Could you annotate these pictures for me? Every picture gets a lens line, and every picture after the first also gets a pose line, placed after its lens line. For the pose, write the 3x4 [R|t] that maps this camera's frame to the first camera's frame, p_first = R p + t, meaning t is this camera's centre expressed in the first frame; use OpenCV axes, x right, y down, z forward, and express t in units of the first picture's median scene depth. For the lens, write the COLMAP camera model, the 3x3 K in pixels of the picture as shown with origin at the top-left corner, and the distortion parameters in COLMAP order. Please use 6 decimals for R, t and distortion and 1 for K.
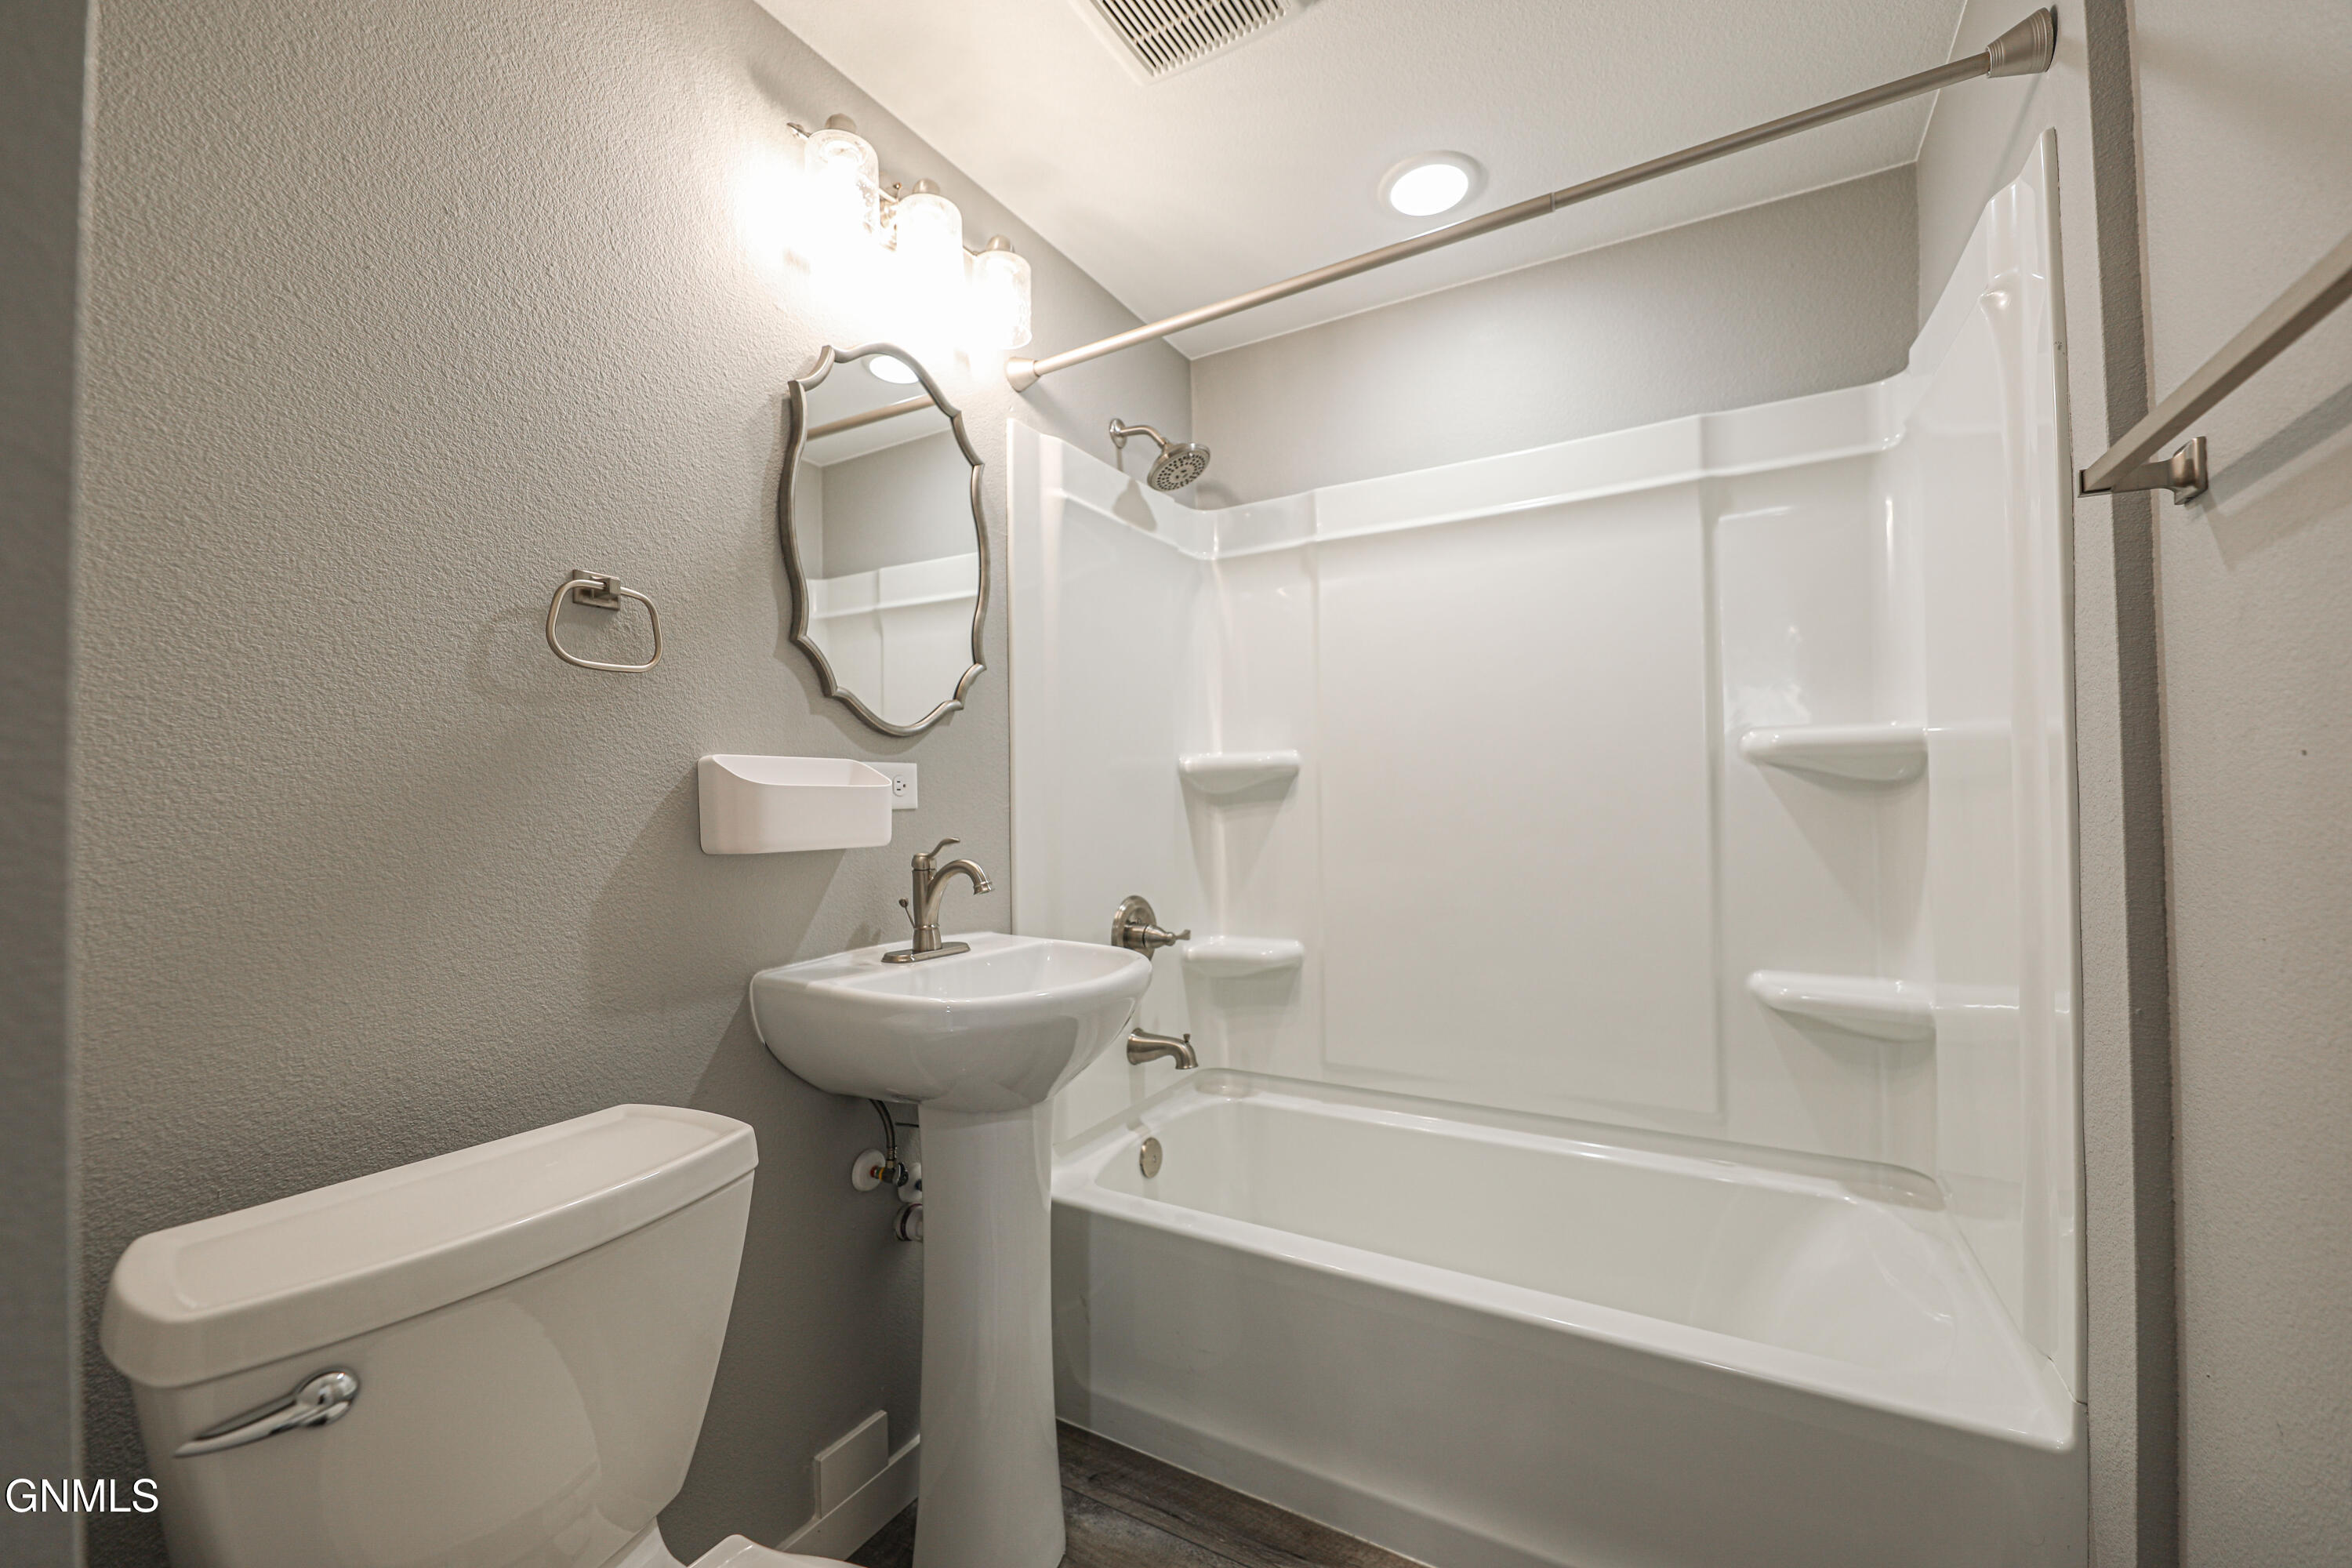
lens RADIAL K [[949.3, 0, 1171.7], [0, 949.3, 788.6], [0, 0, 1]] dist [0.003297, -0.004779]
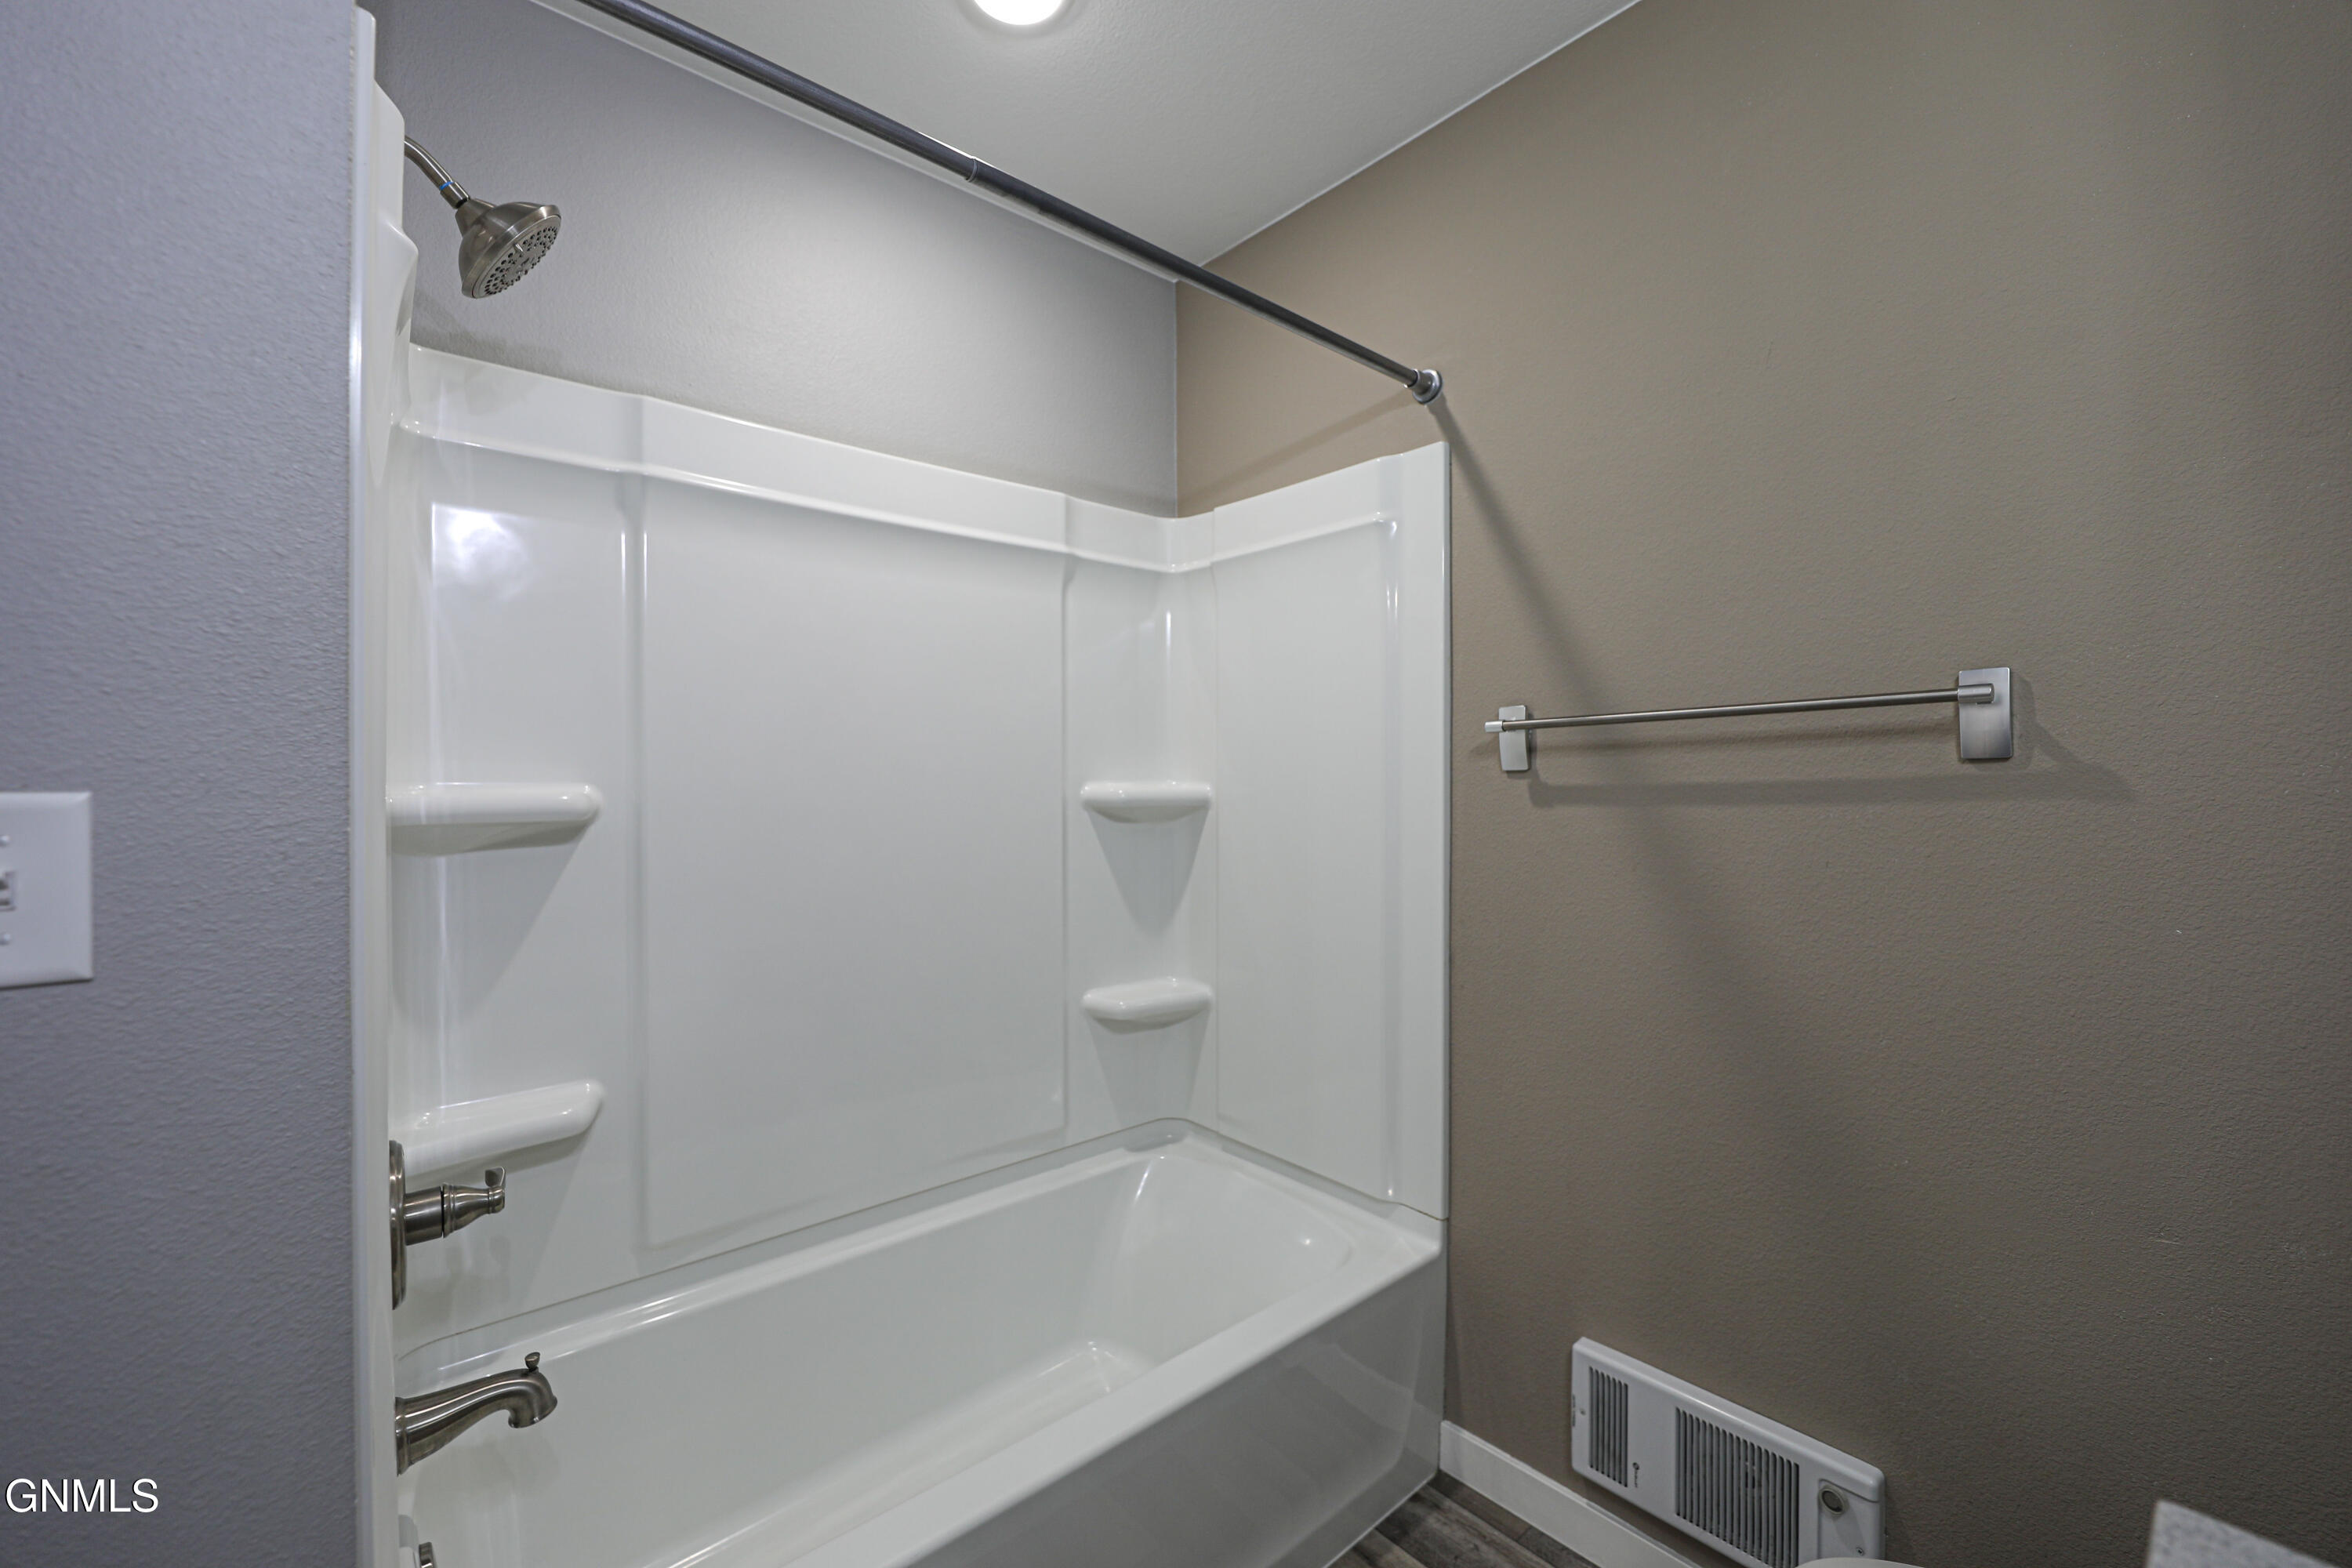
lens RADIAL K [[934.4, 0, 1170.8], [0, 934.4, 786.9], [0, 0, 1]] dist [-0.005251, -0.003791]
pose [[0.330321, 0.005979, 0.943850, -0.495649], [-0.022531, 0.999745, 0.001552, -0.068856], [-0.943600, -0.021779, 0.330371, 0.604885]]
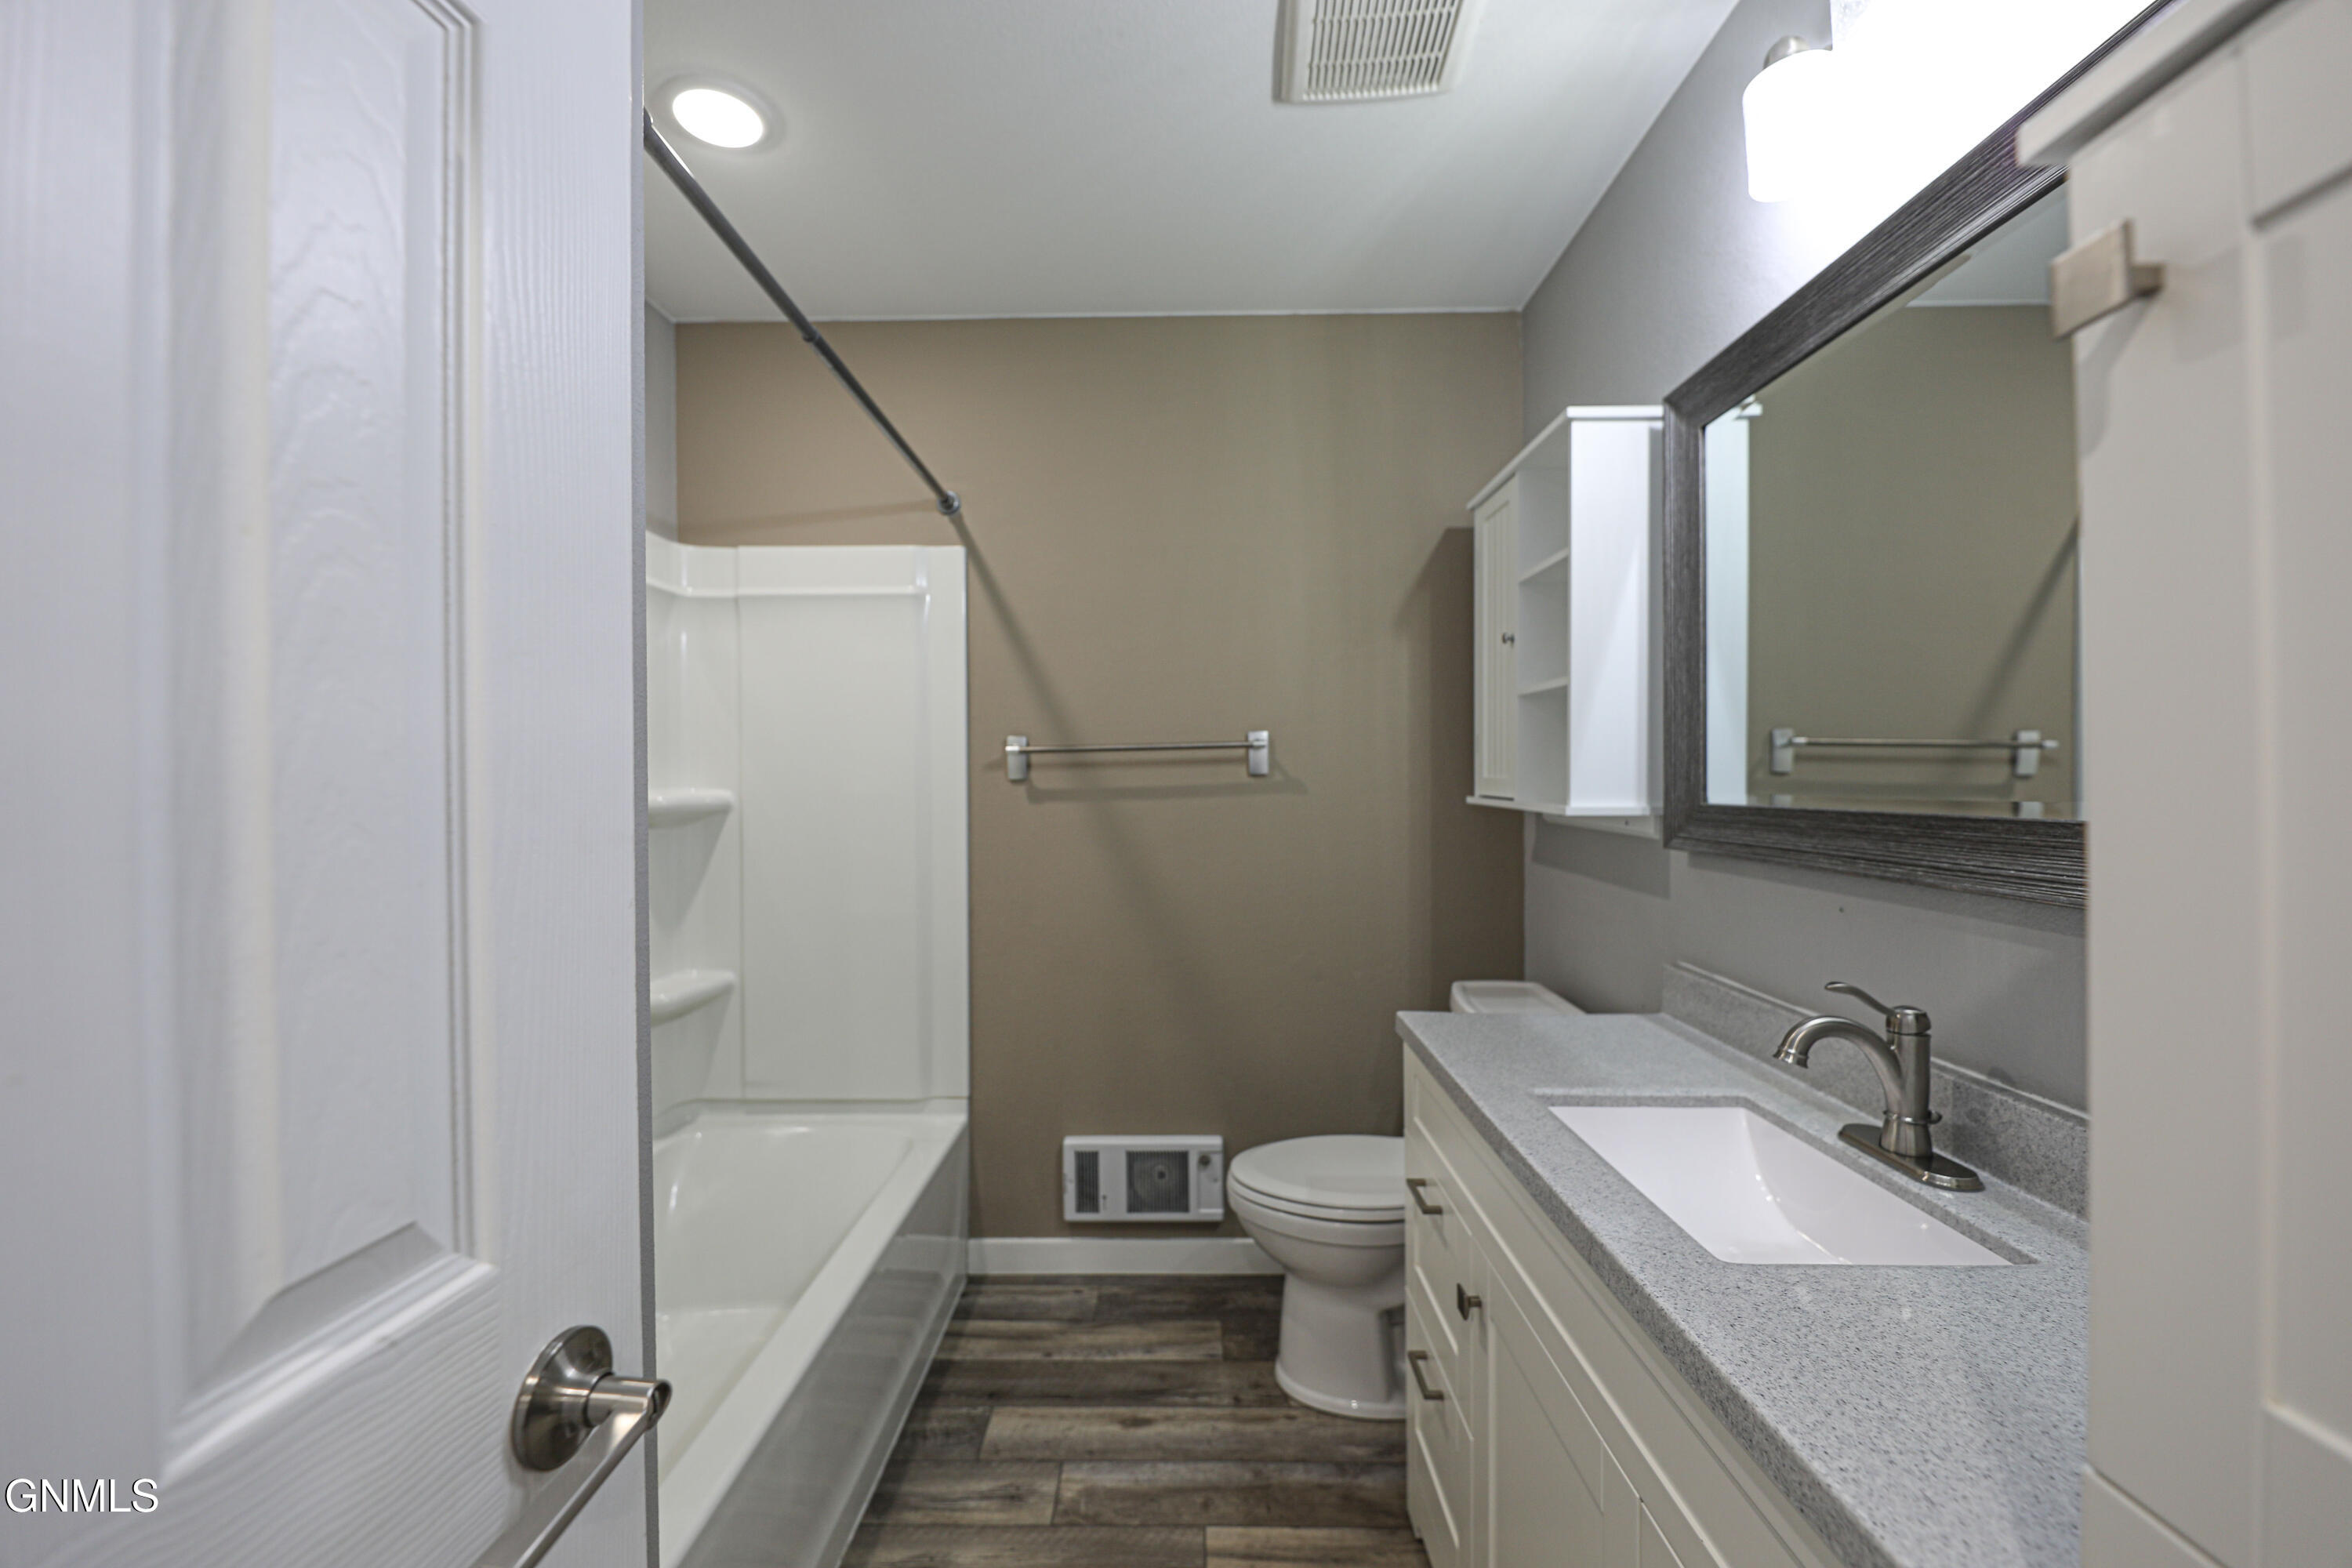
lens RADIAL K [[943.6, 0, 1170.4], [0, 943.6, 788.5], [0, 0, 1]] dist [0.002995, -0.006812]
pose [[-0.484486, 0.007722, 0.874765, -0.886820], [-0.006757, 0.999898, -0.012569, -0.061283], [-0.874773, -0.012001, -0.484385, 1.118688]]
